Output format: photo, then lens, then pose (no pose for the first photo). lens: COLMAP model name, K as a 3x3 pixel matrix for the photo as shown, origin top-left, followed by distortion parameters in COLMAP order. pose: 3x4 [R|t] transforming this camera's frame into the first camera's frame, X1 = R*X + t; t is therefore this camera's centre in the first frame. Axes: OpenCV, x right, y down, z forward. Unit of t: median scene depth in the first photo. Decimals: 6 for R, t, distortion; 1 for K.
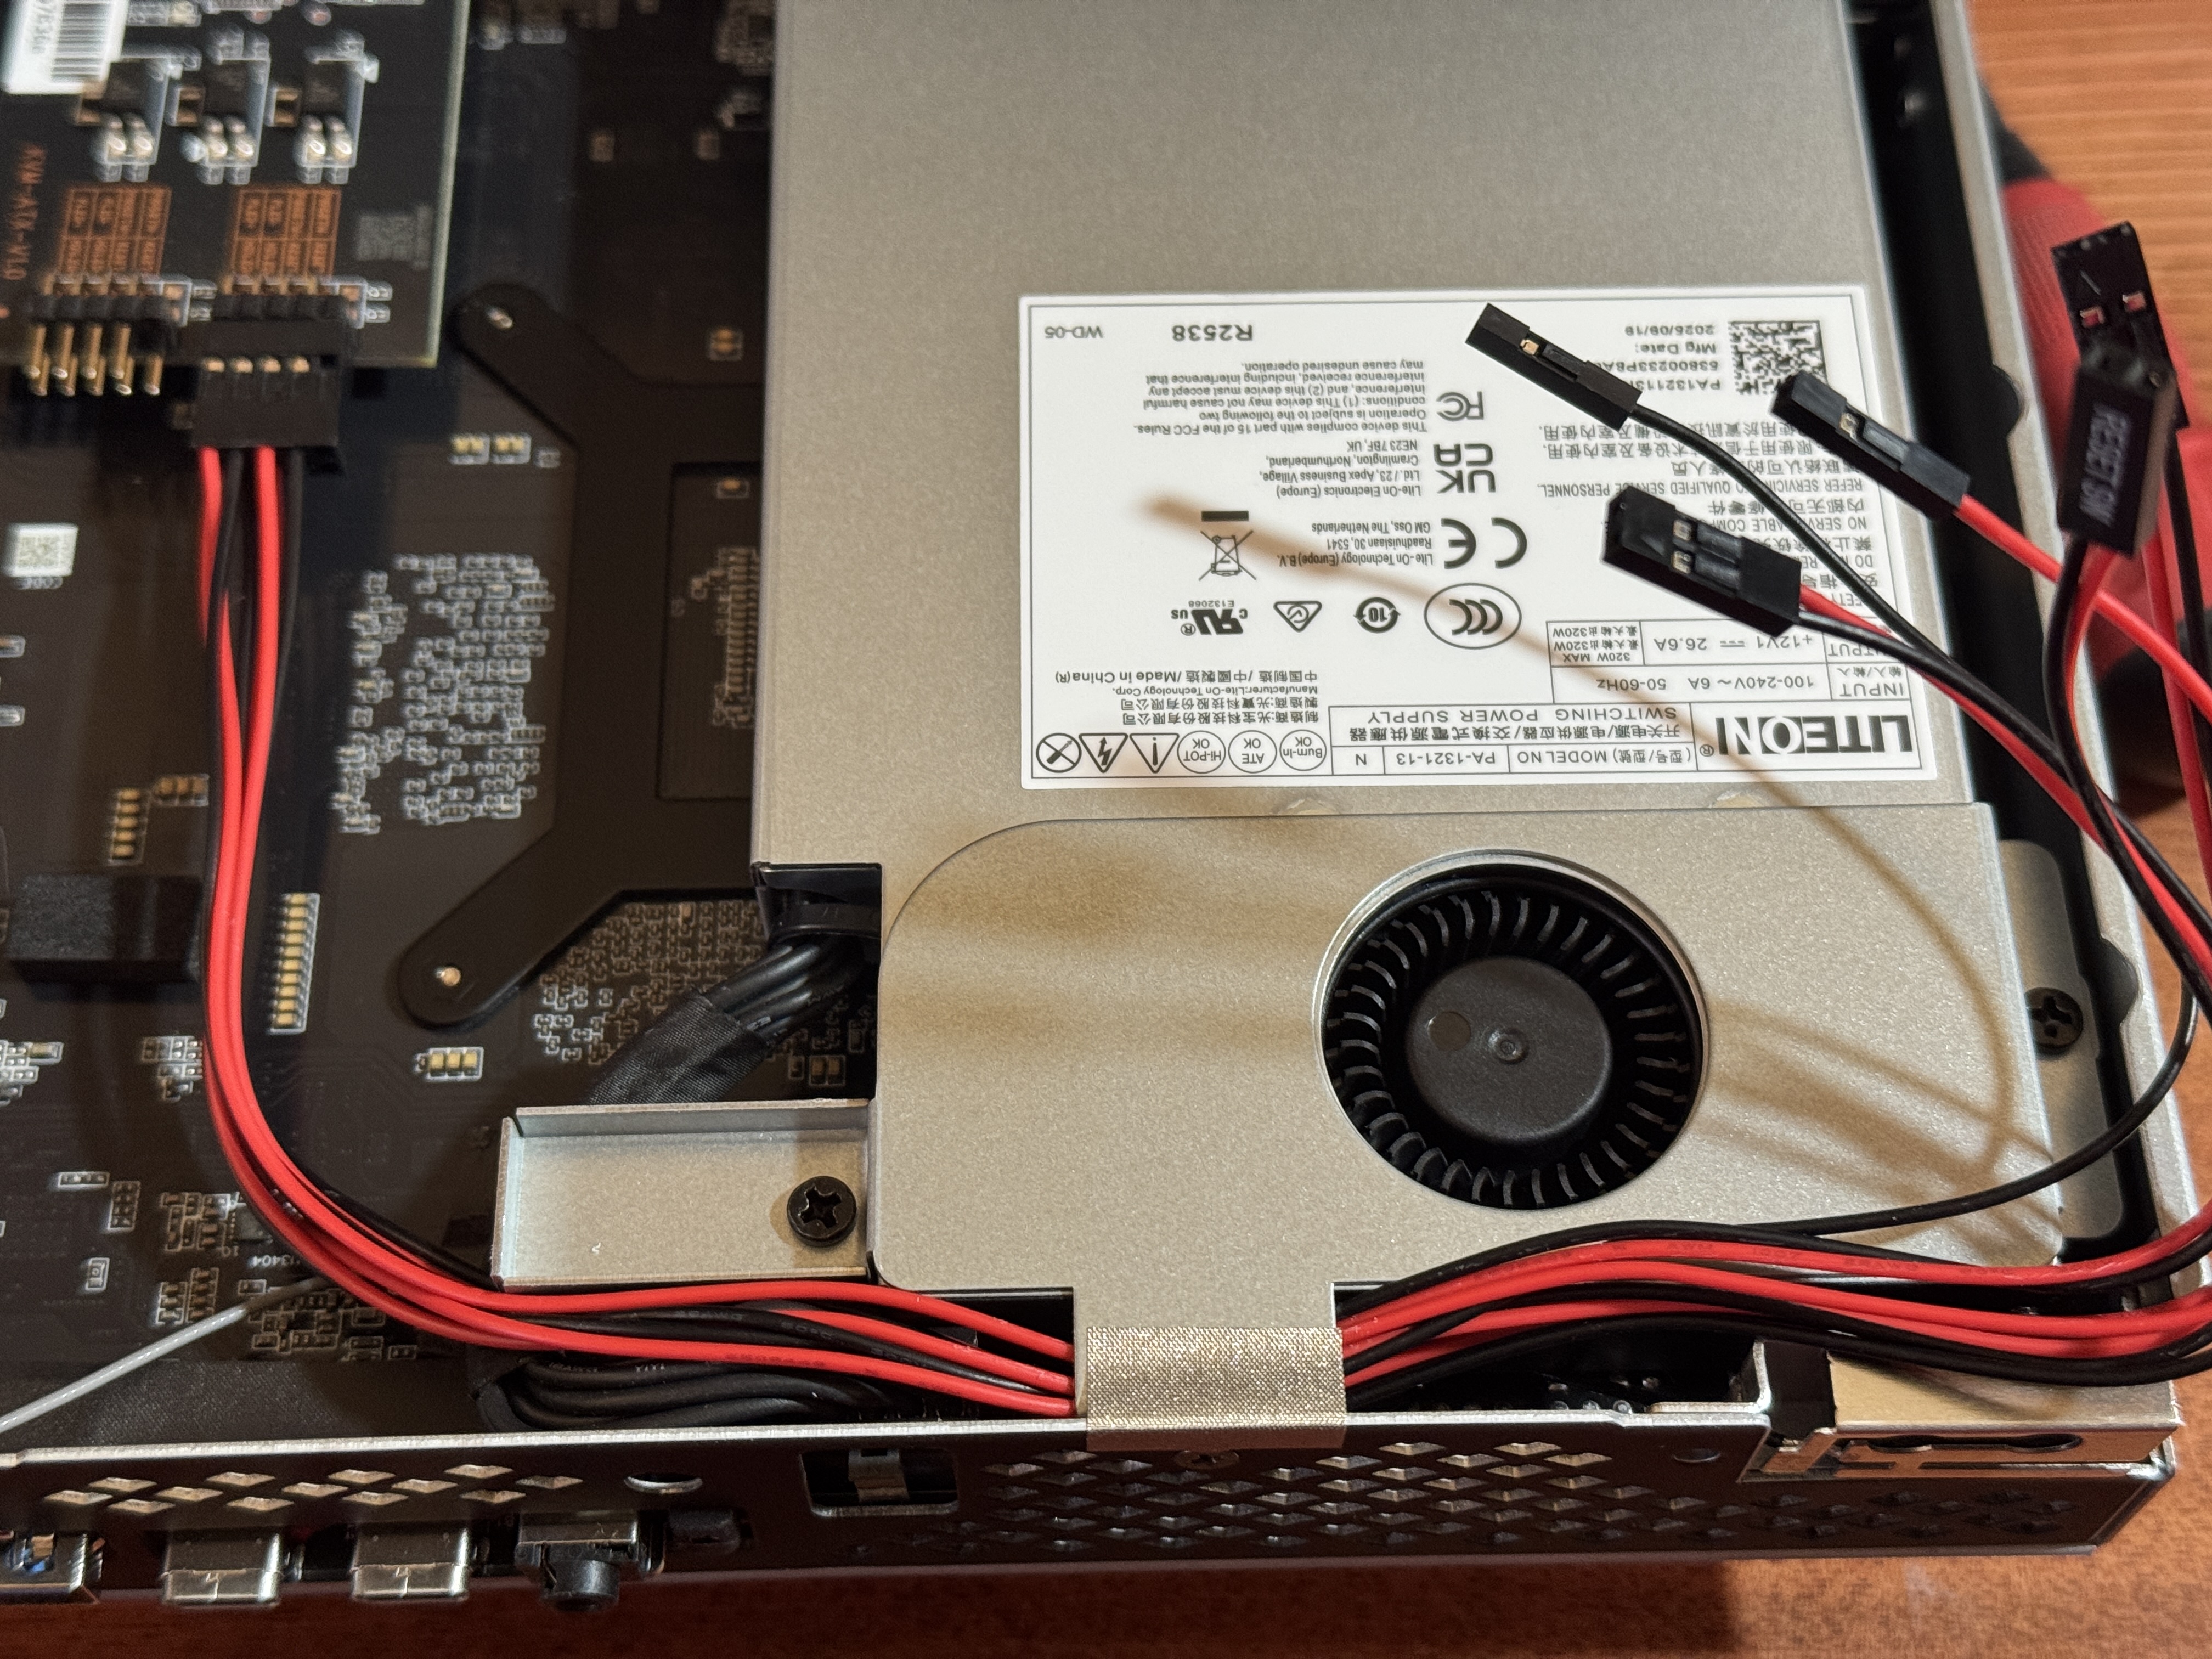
lens RADIAL K [[3214.6, 0, 1108.4], [0, 3214.6, 834.1], [0, 0, 1]] dist [0.134982, 0.000000]
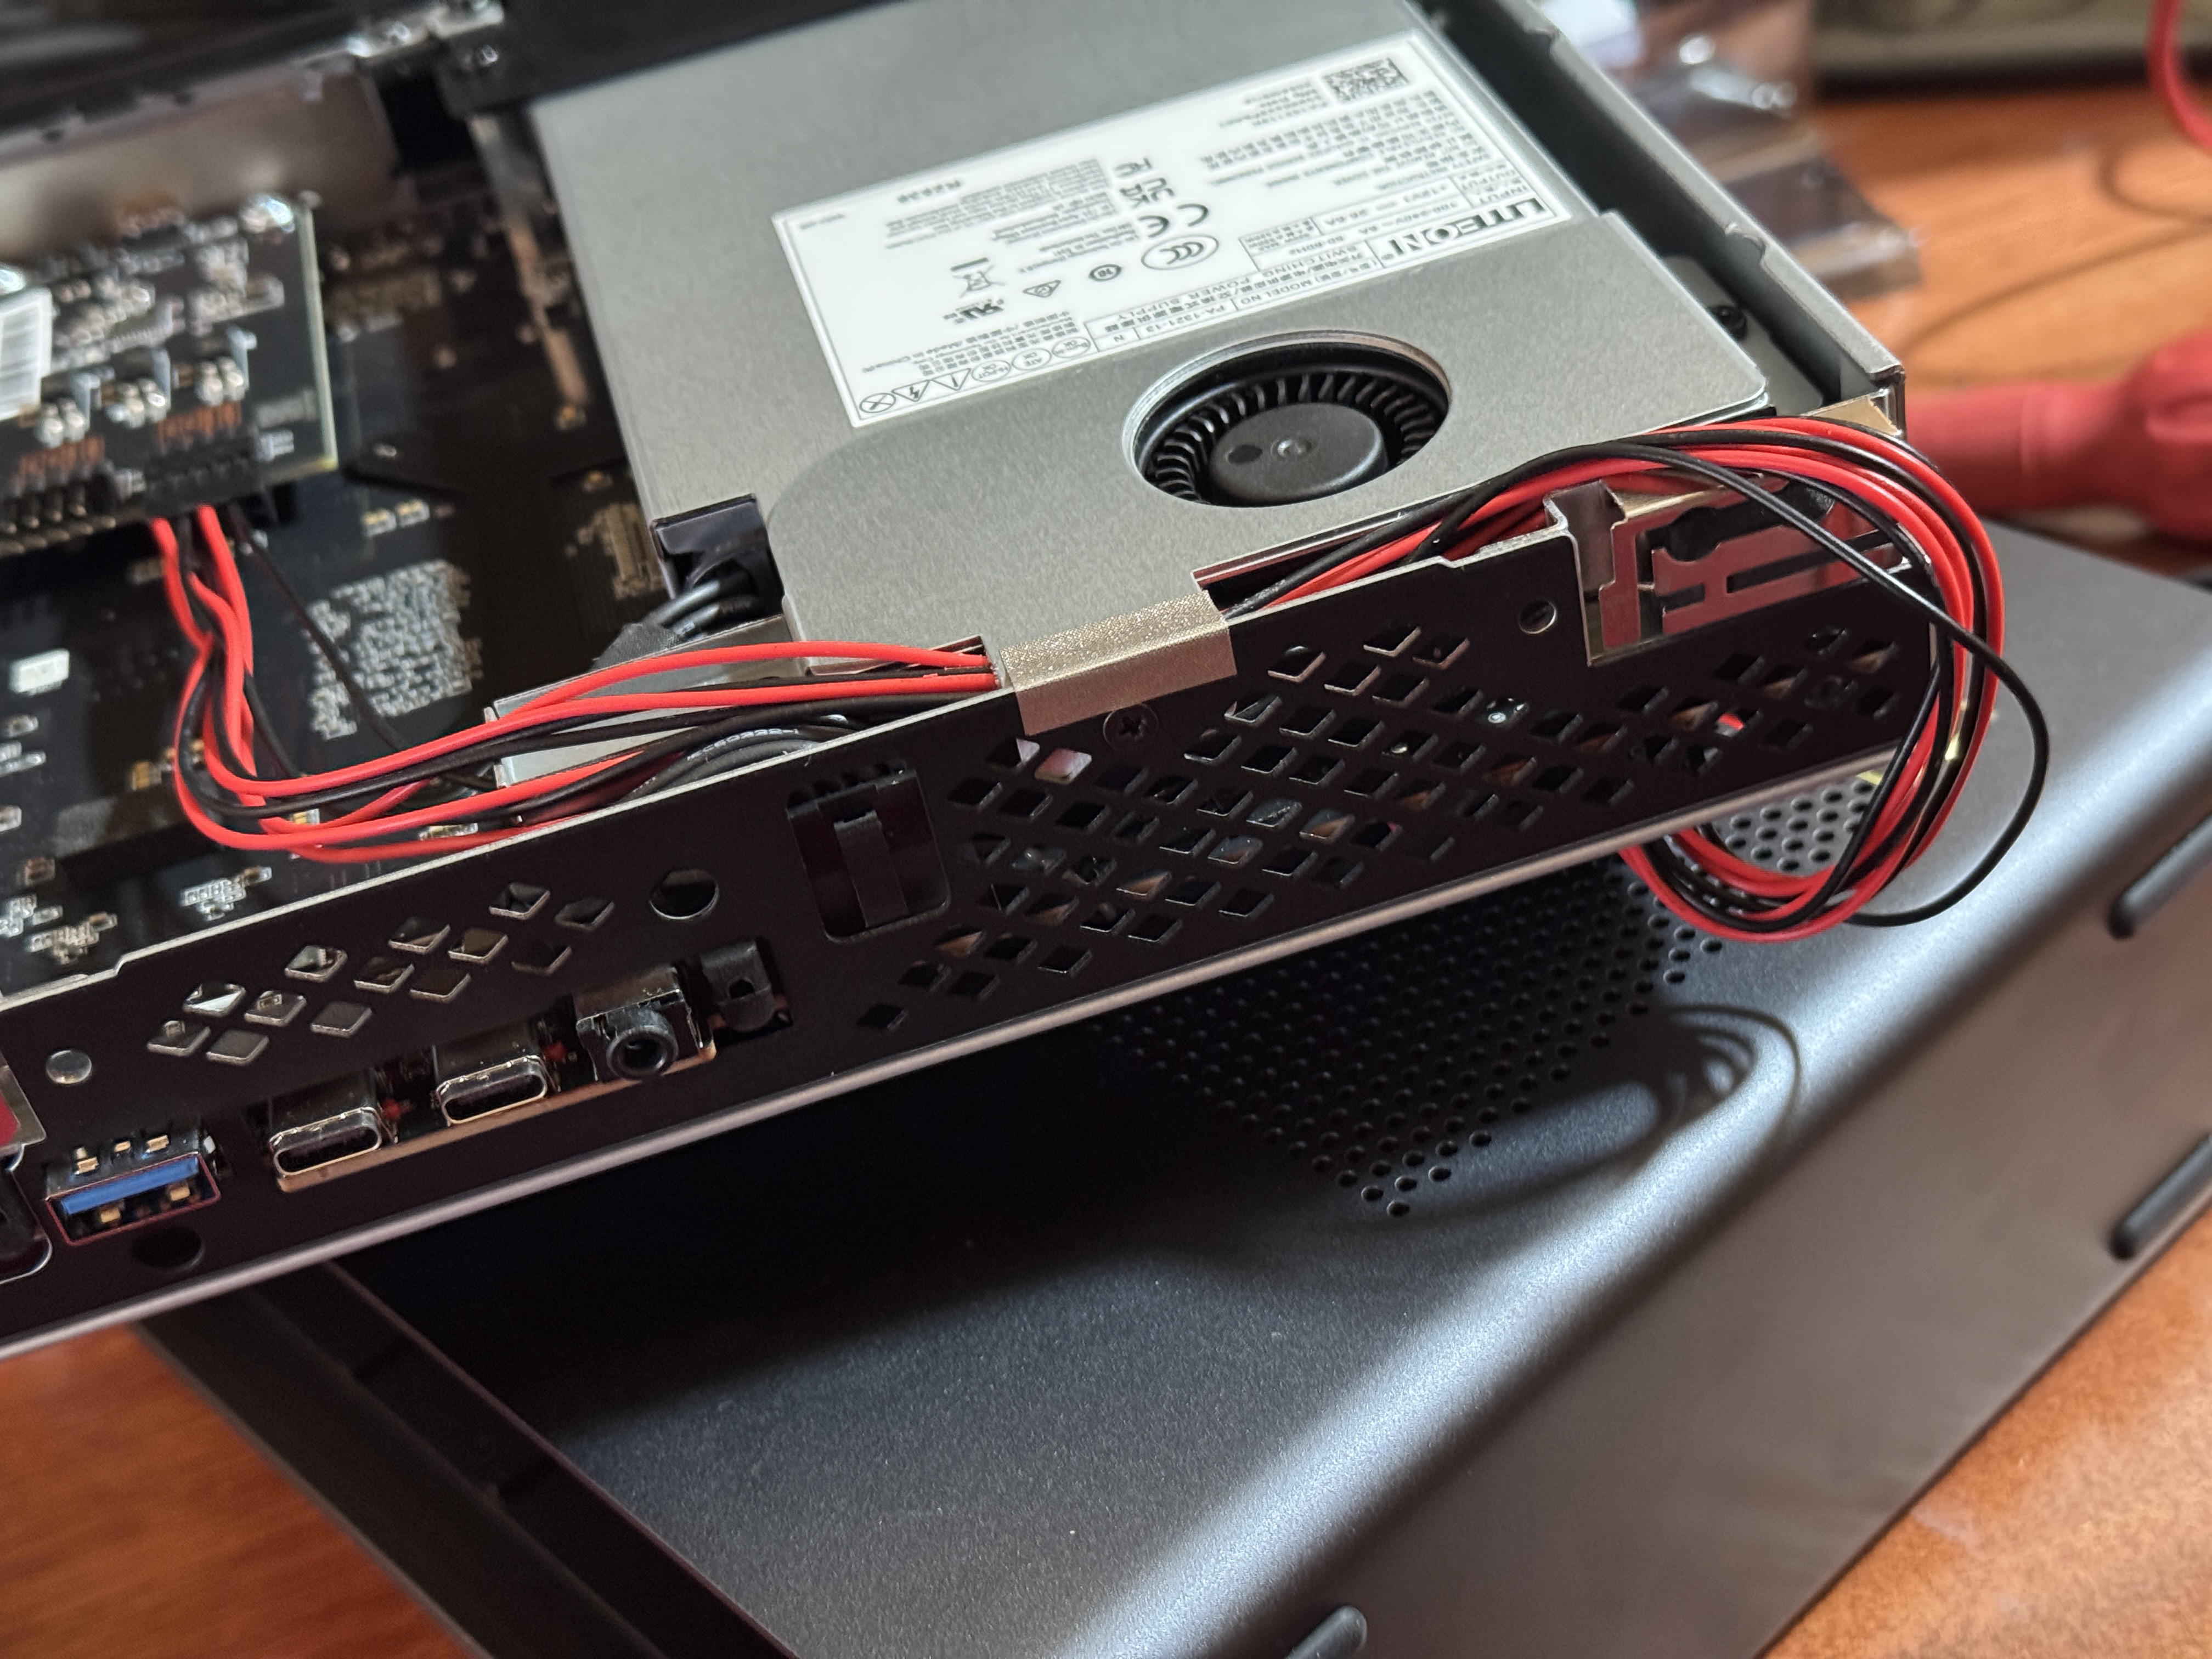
lens RADIAL K [[3214.6, 0, 1098.2], [0, 3214.6, 839.5], [0, 0, 1]] dist [0.134982, 0.000000]
pose [[0.956615, -0.284568, 0.062518, -0.055443], [0.283762, 0.861321, -0.421432, 0.614246], [0.066078, 0.420889, 0.904702, -0.019261]]
